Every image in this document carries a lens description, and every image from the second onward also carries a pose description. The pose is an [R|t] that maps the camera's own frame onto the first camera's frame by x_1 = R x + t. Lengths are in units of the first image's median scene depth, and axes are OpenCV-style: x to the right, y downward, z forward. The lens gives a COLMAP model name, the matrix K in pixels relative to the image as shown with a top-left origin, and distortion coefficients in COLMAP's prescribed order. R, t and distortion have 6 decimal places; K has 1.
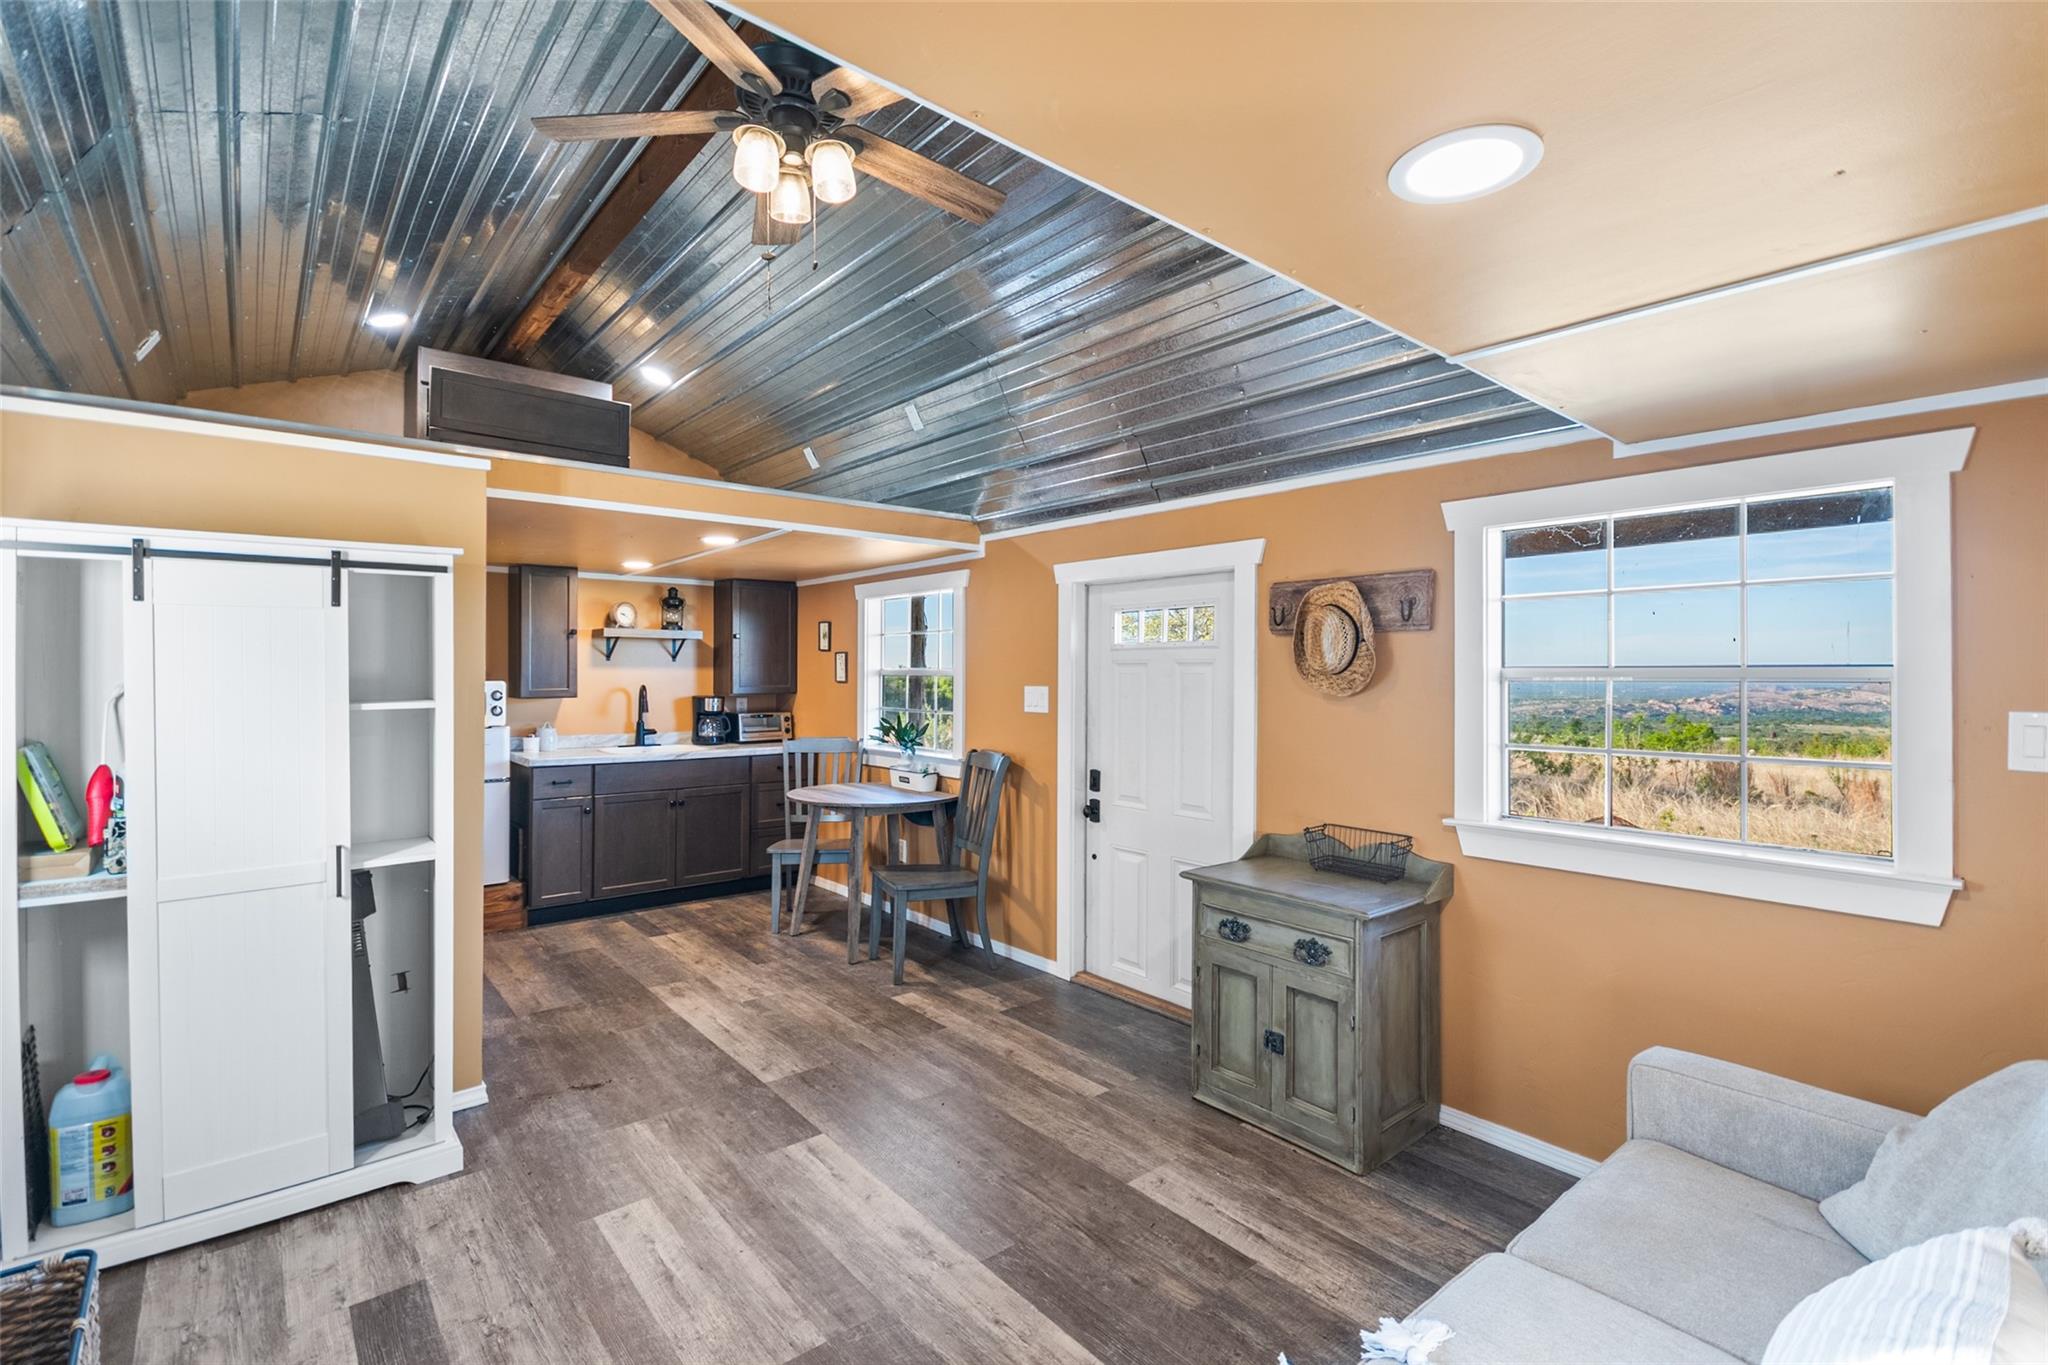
lens RADIAL K [[919.4, 0, 1044.6], [0, 919.4, 667.0], [0, 0, 1]] dist [0.005202, -0.004940]
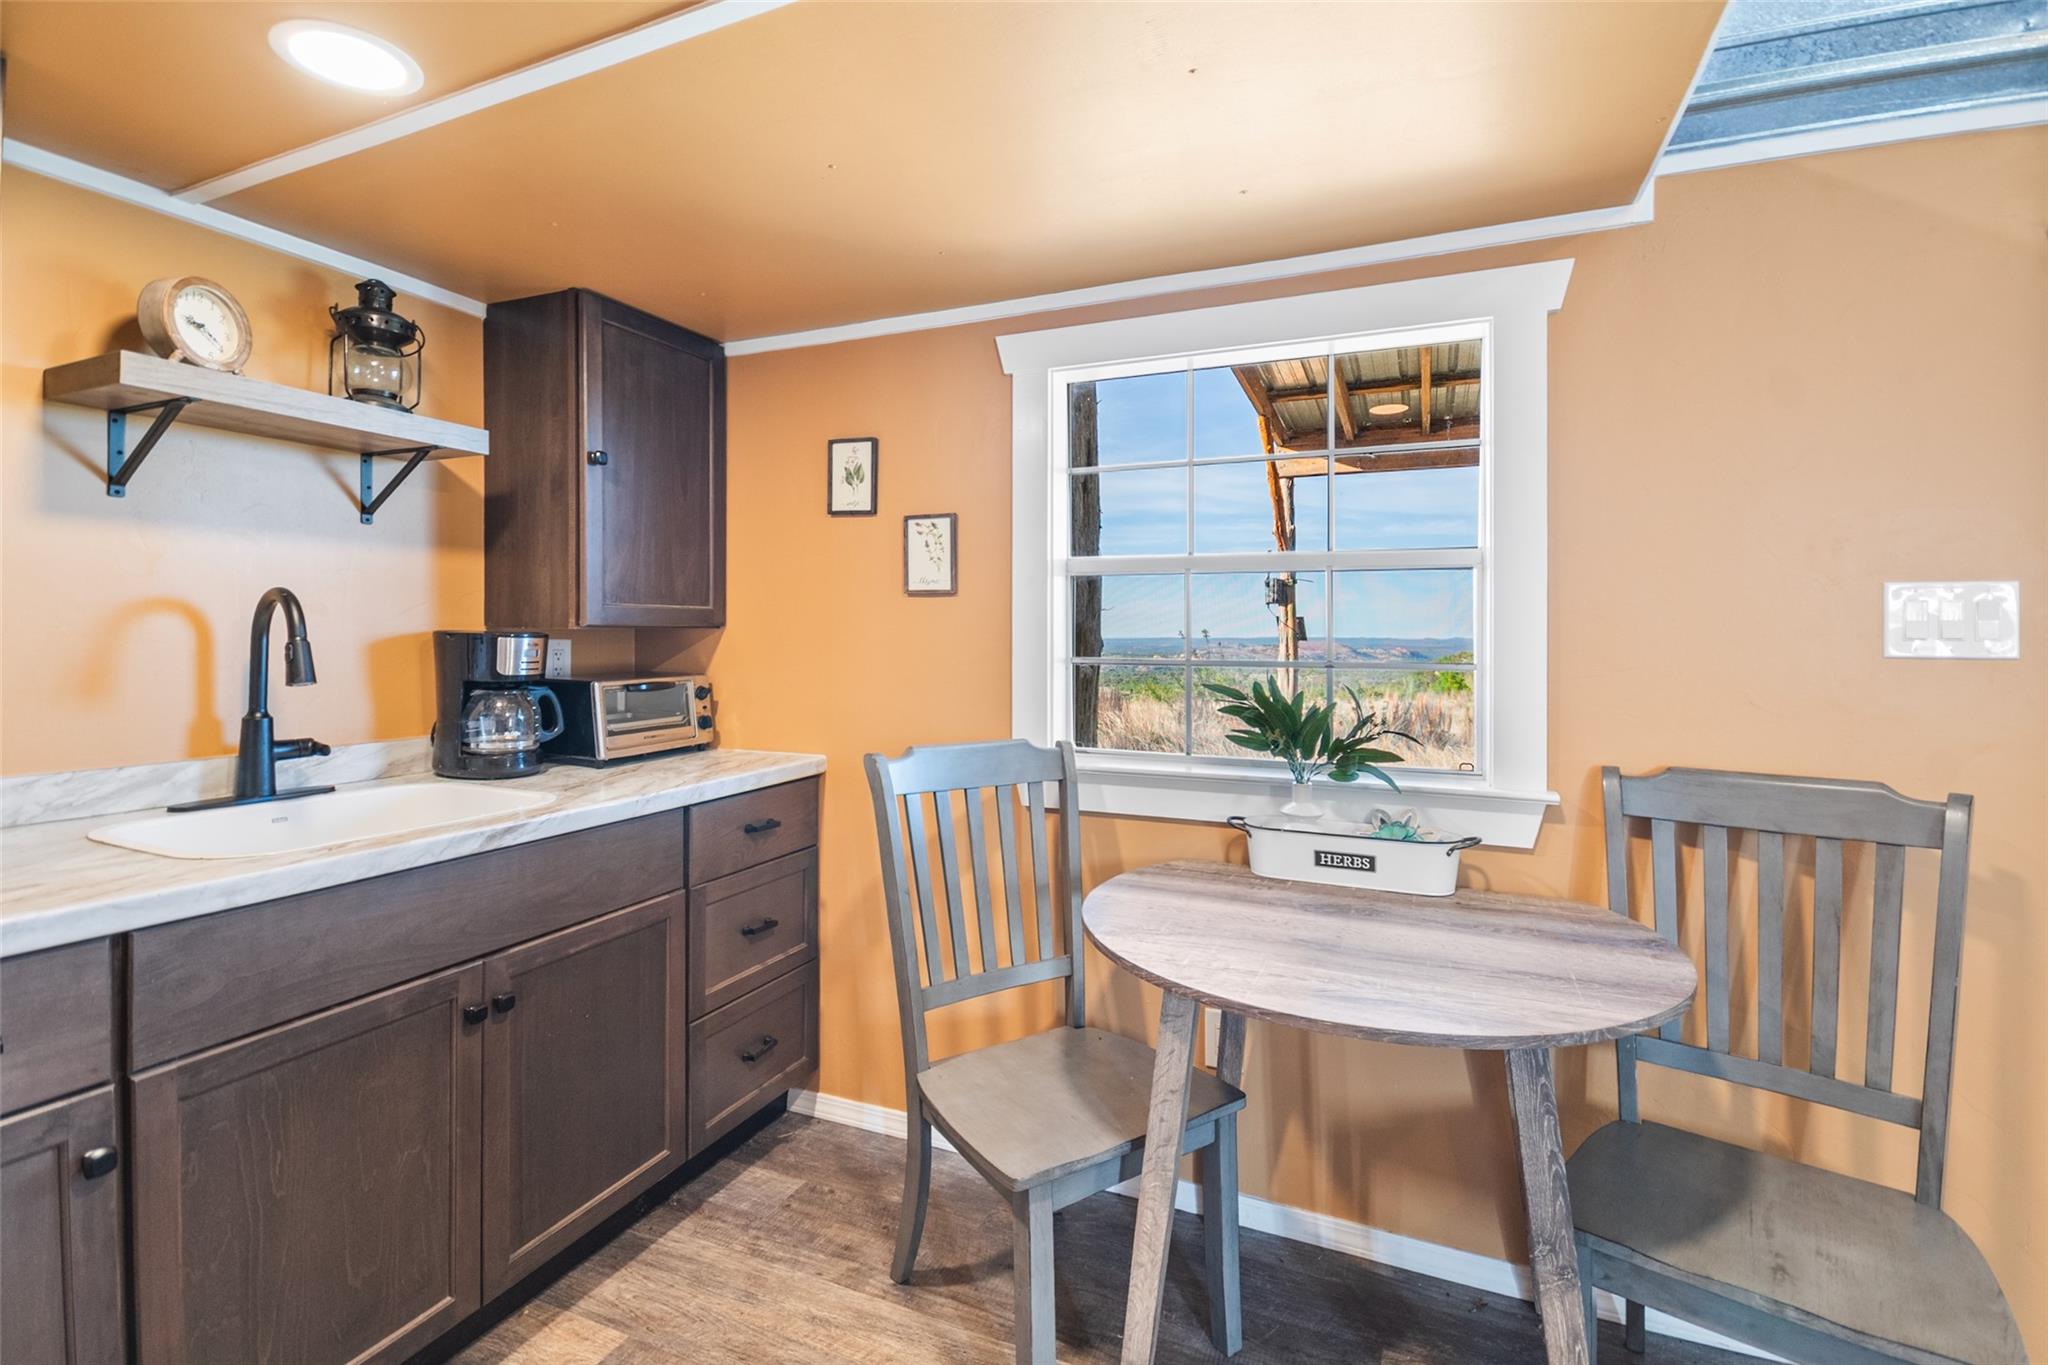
lens RADIAL K [[919.4, 0, 1045.6], [0, 919.4, 639.5], [0, 0, 1]] dist [0.005202, -0.004940]
pose [[0.896709, -0.000904, 0.442619, -0.482003], [-0.005840, 0.999887, 0.013872, 0.041476], [-0.442582, -0.015024, 0.896602, 0.878727]]
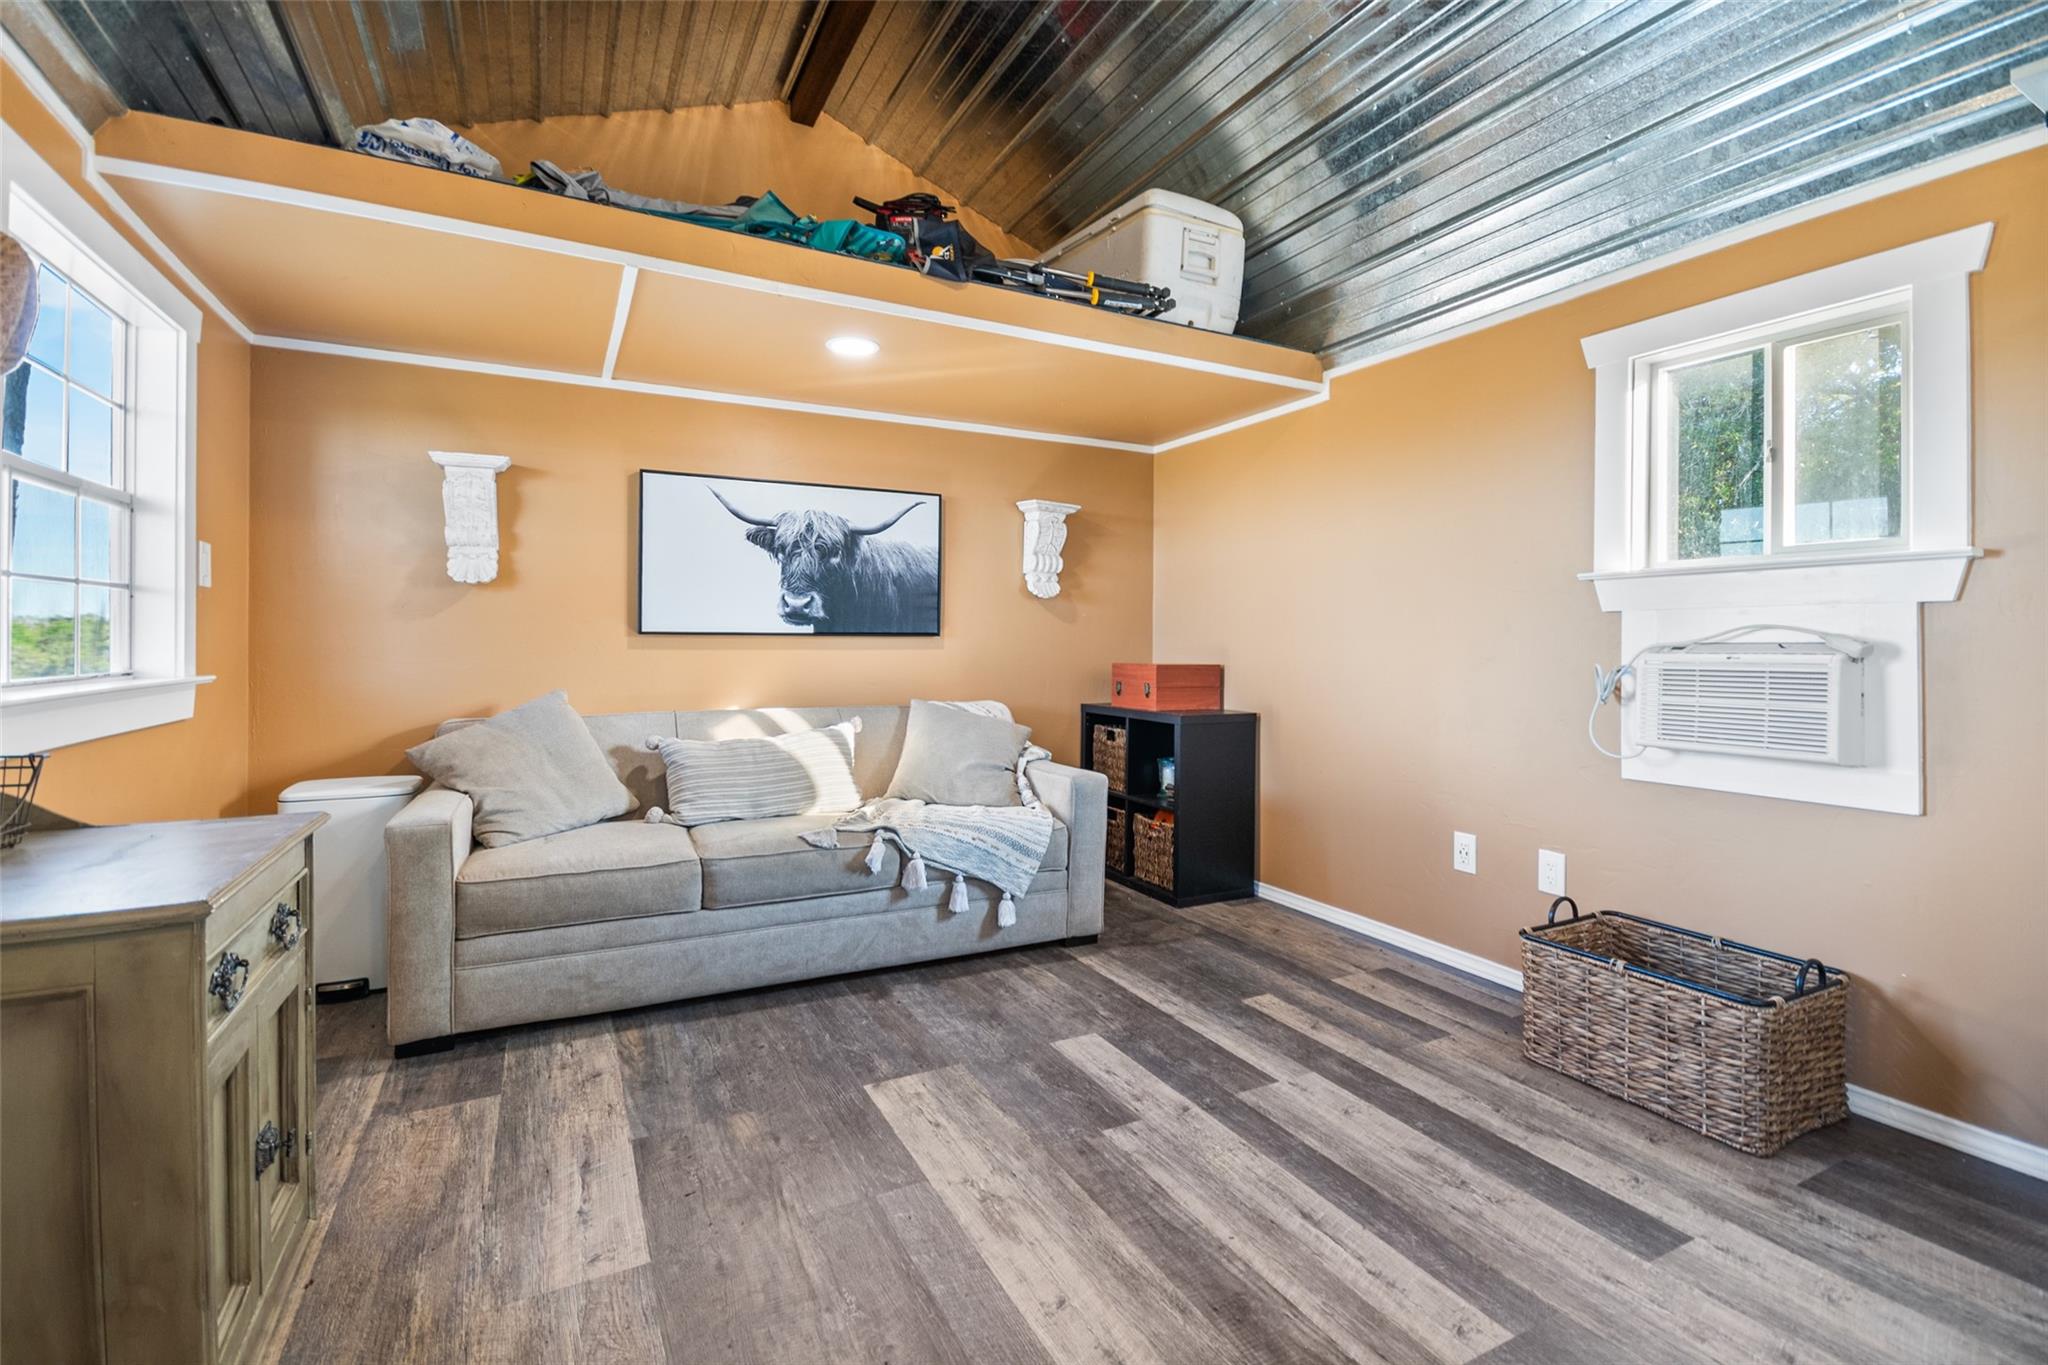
lens RADIAL K [[919.4, 0, 1041.1], [0, 919.4, 642.4], [0, 0, 1]] dist [0.005202, -0.004940]
pose [[-0.976306, -0.006841, 0.216286, -0.176180], [-0.008625, 0.999936, -0.007306, 0.087268], [-0.216223, -0.008998, -0.976303, 0.917436]]
